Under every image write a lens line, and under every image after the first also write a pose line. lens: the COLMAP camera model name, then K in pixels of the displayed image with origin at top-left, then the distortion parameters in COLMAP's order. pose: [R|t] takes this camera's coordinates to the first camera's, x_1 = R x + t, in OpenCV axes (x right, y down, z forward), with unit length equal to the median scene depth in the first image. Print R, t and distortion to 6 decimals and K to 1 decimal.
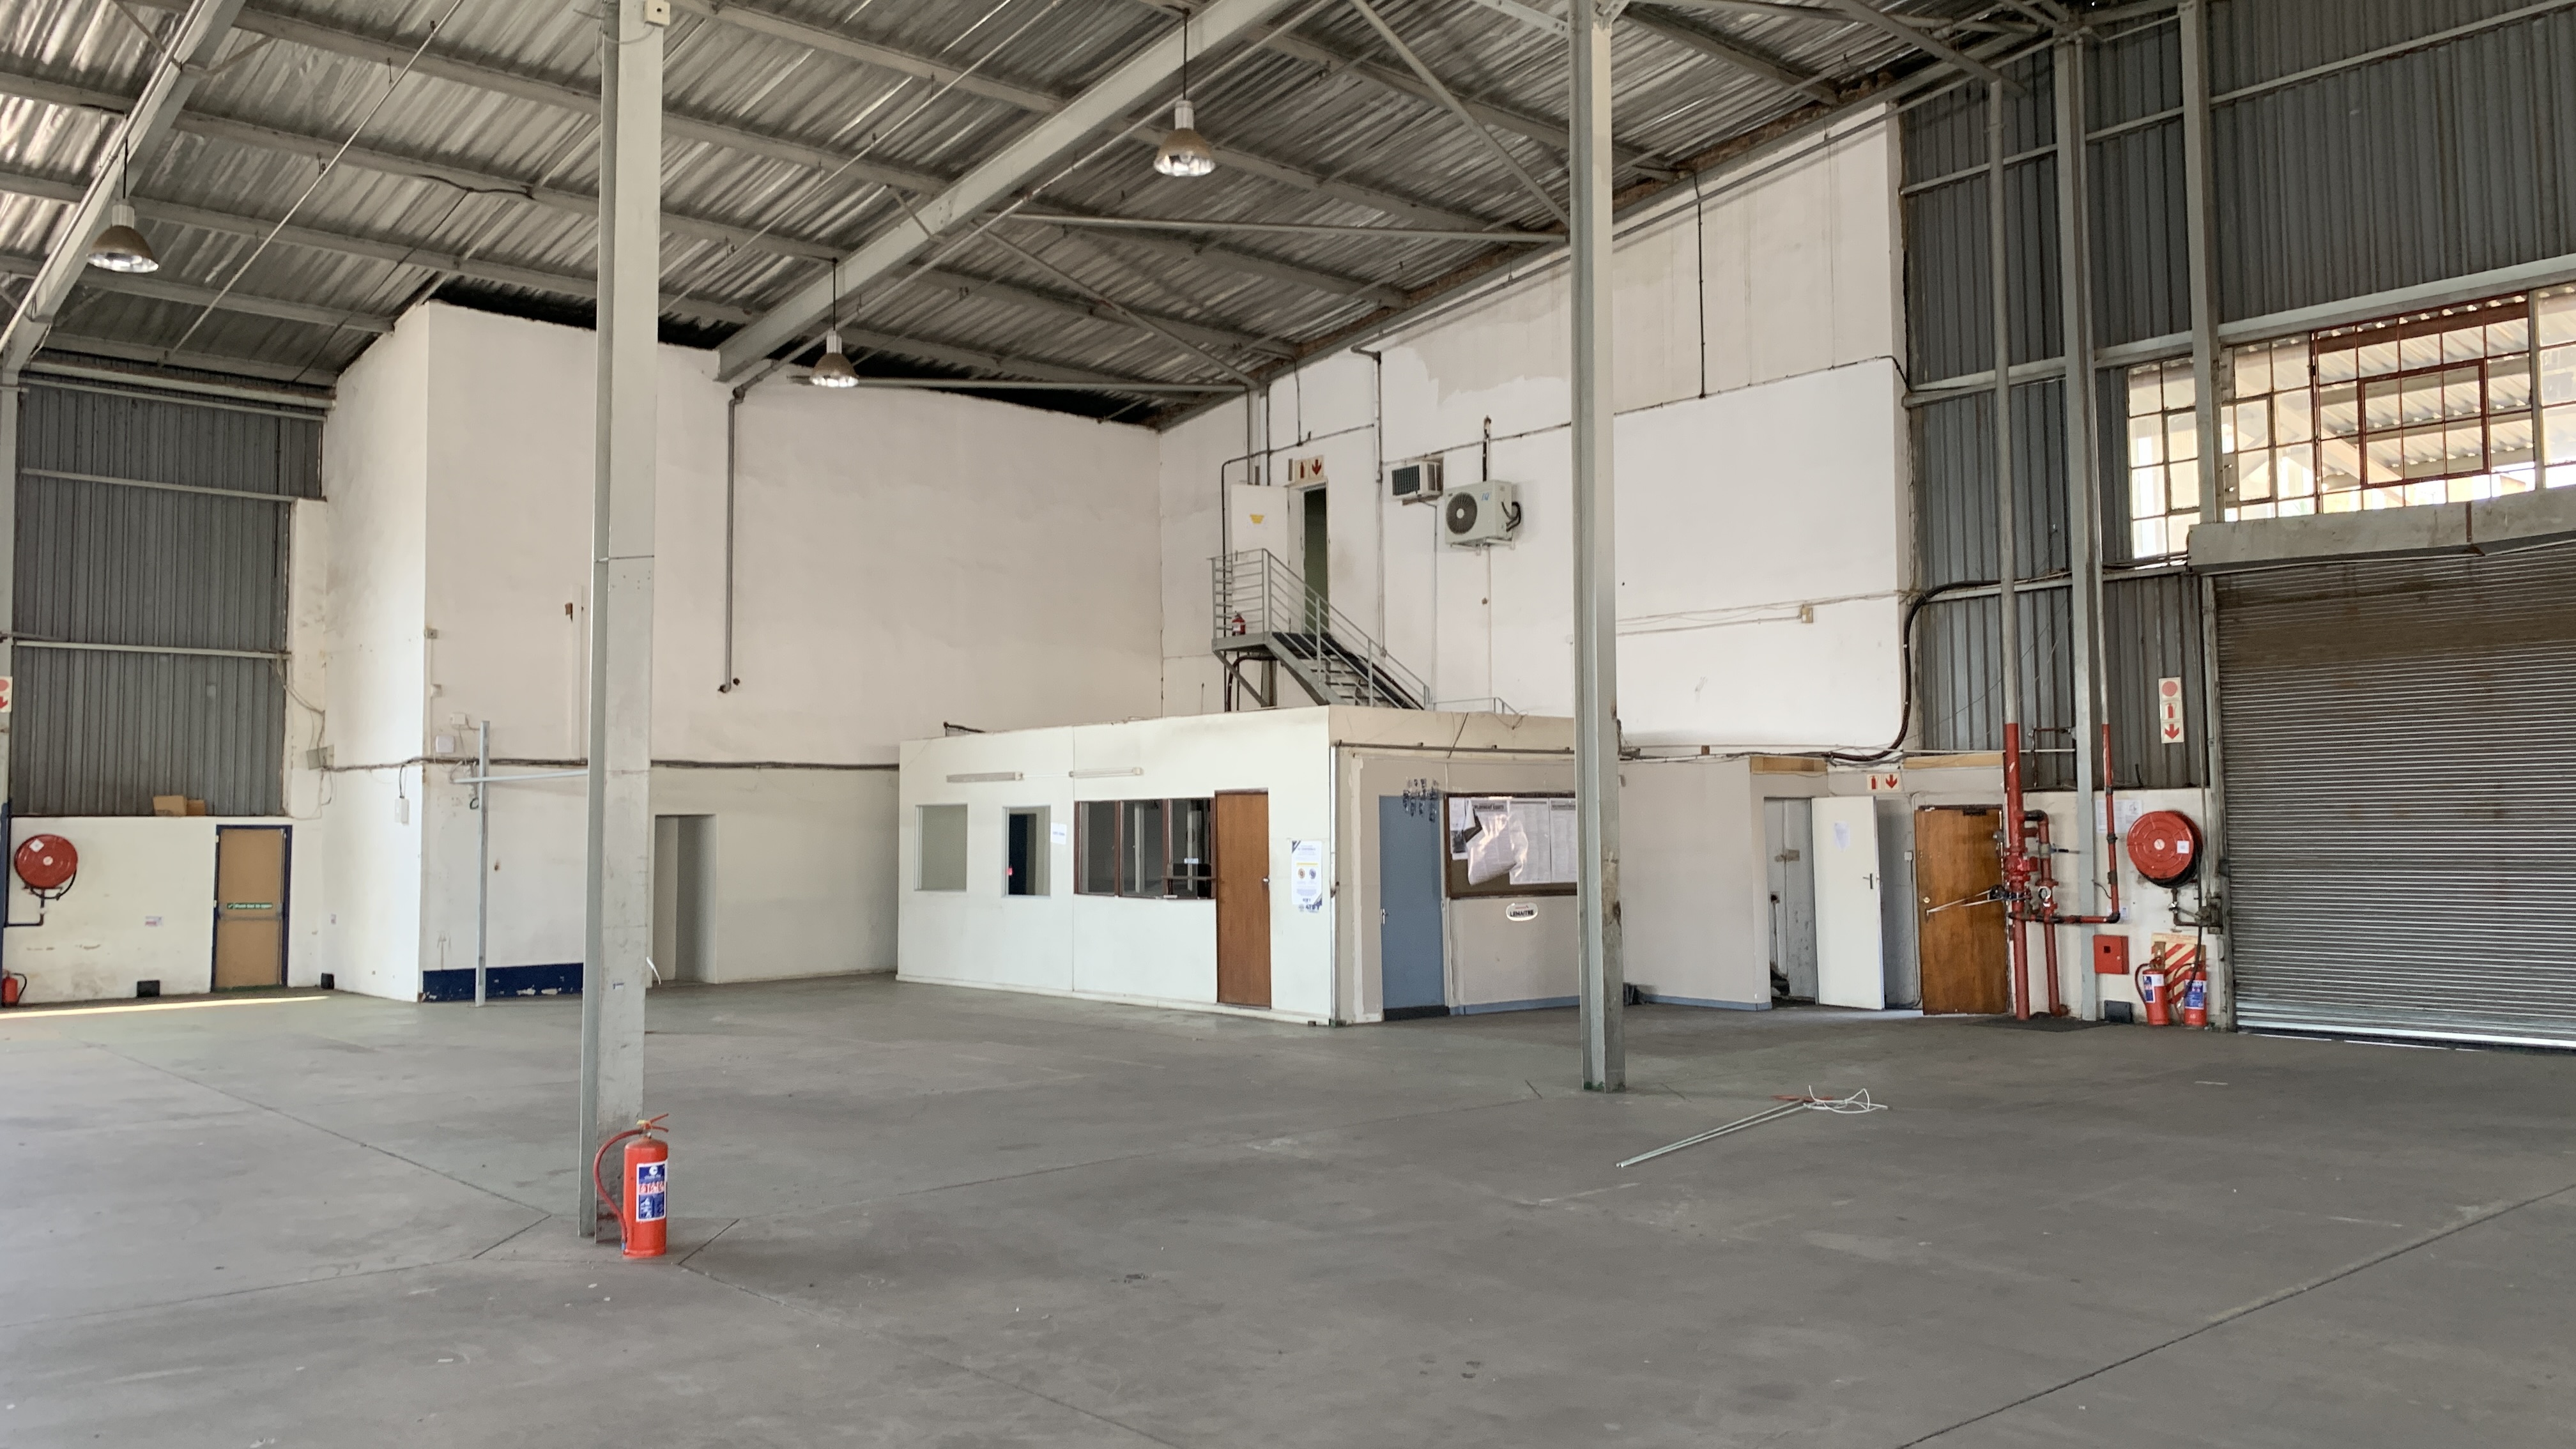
lens RADIAL K [[1960.2, 0, 1258.9], [0, 1960.2, 693.7], [0, 0, 1]] dist [0.067044, -0.086794]
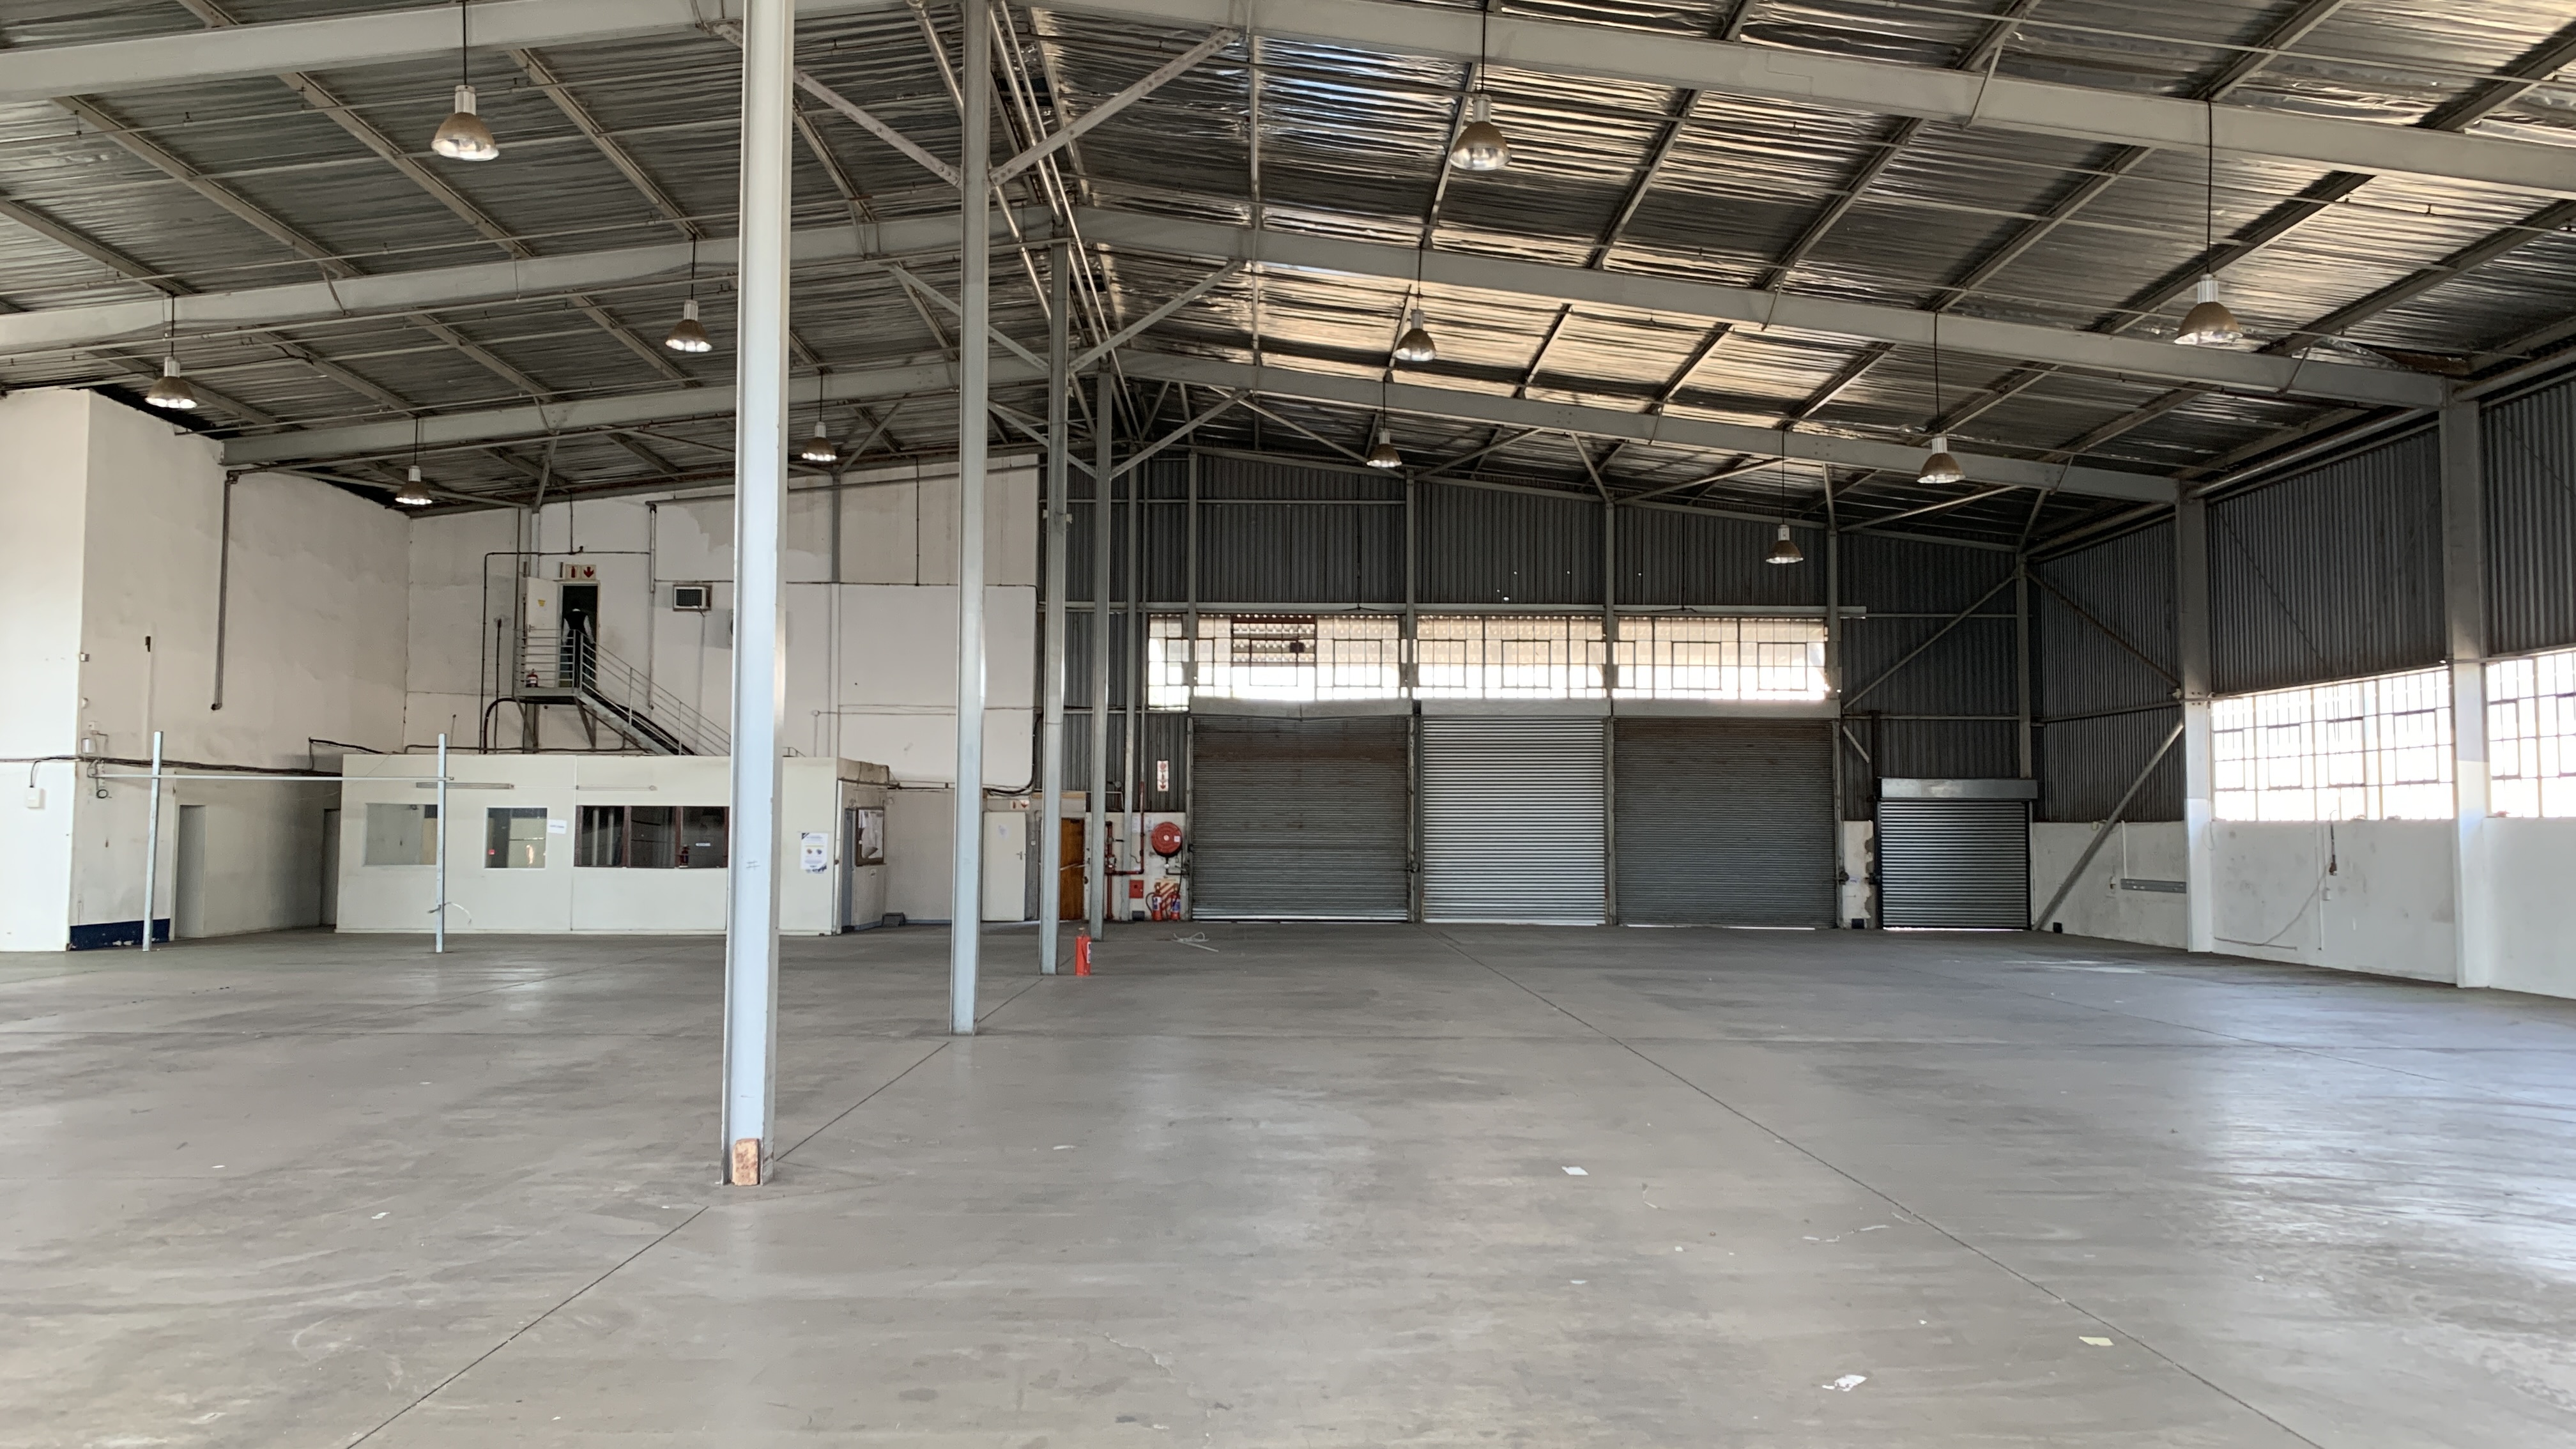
lens RADIAL K [[1960.2, 0, 1276.0], [0, 1960.2, 720.4], [0, 0, 1]] dist [0.067044, -0.086794]
pose [[0.647634, 0.055836, 0.759903, -1.012759], [-0.066810, 0.997631, -0.016365, -0.023851], [-0.759017, -0.040171, 0.649830, -0.447873]]
